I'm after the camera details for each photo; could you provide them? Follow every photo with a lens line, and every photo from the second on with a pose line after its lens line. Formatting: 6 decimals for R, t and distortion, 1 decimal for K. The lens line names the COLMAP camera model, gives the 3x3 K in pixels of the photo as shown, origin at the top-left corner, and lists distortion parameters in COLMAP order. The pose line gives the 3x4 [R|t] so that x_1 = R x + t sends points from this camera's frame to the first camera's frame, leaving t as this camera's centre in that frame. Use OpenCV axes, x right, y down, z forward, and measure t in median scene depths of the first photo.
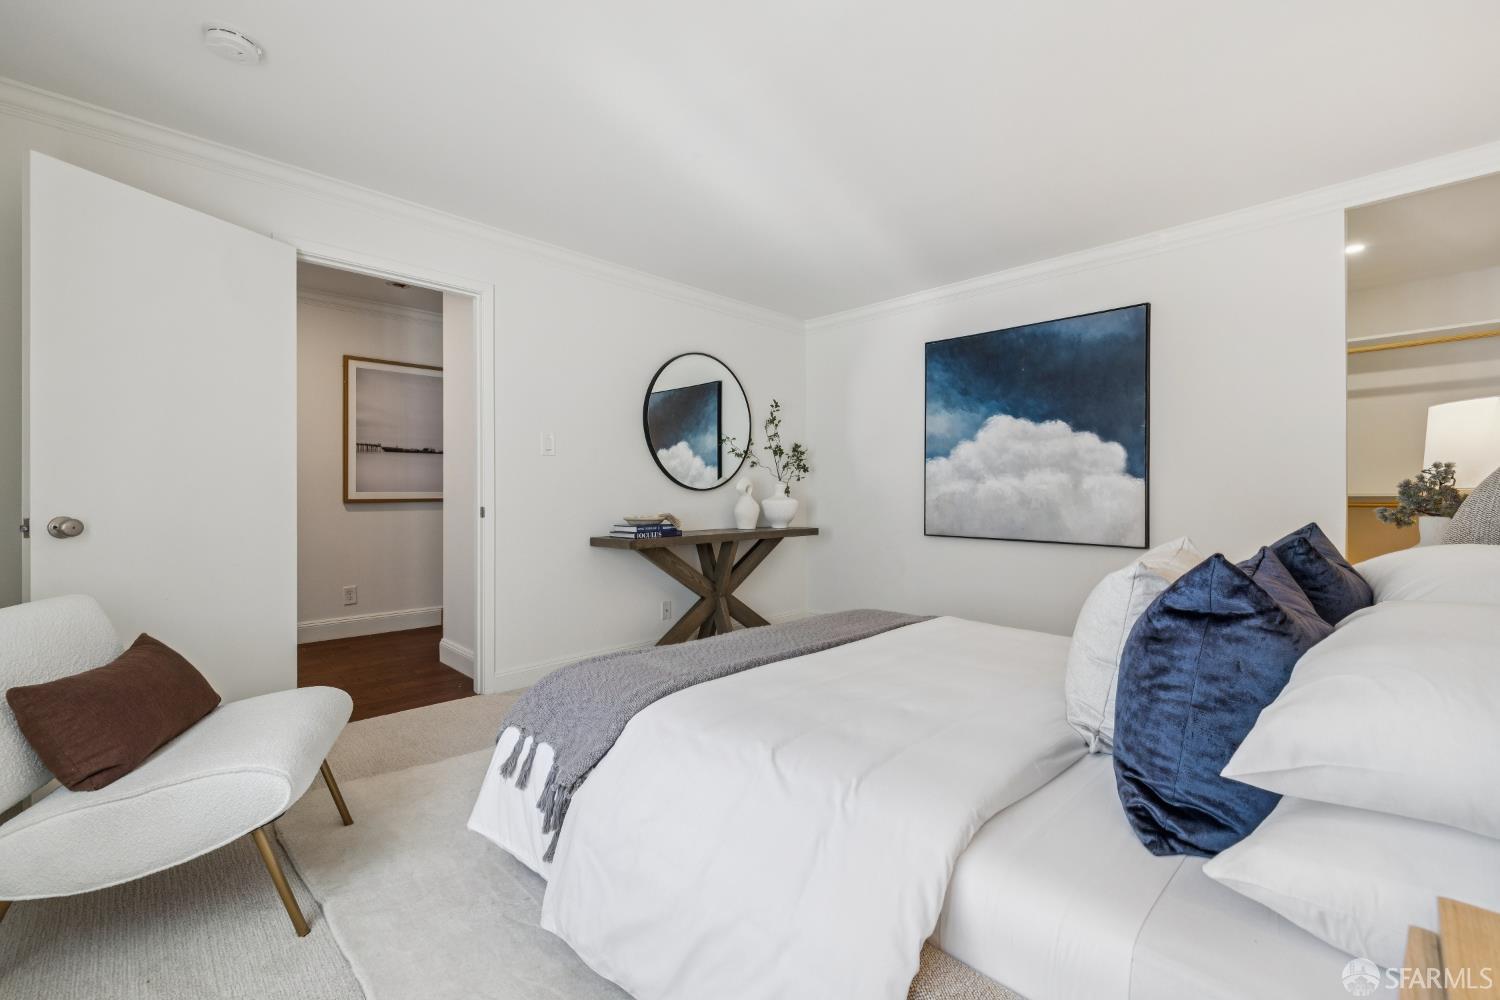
lens RADIAL K [[630.5, 0, 750.3], [0, 630.5, 492.1], [0, 0, 1]] dist [-0.002169, -0.000347]
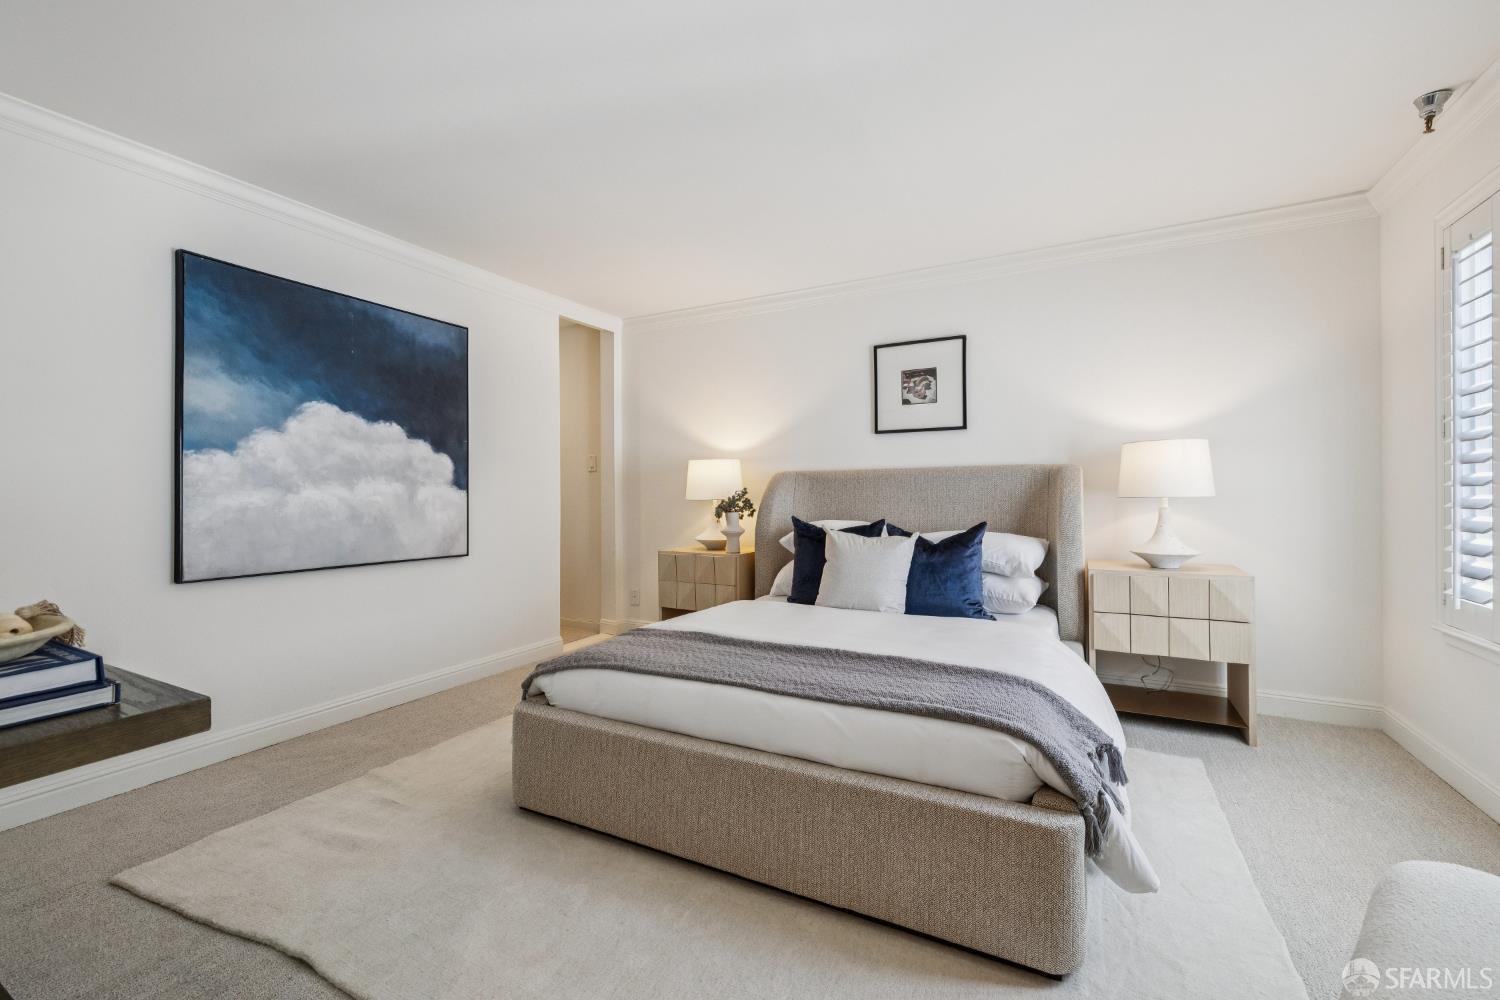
lens RADIAL K [[630.5, 0, 749.6], [0, 630.5, 495.0], [0, 0, 1]] dist [-0.002169, -0.000347]
pose [[-0.294093, 0.001608, 0.955776, -0.477528], [0.006768, 0.999977, 0.000400, -0.009705], [-0.955753, 0.006587, -0.294097, 0.756125]]
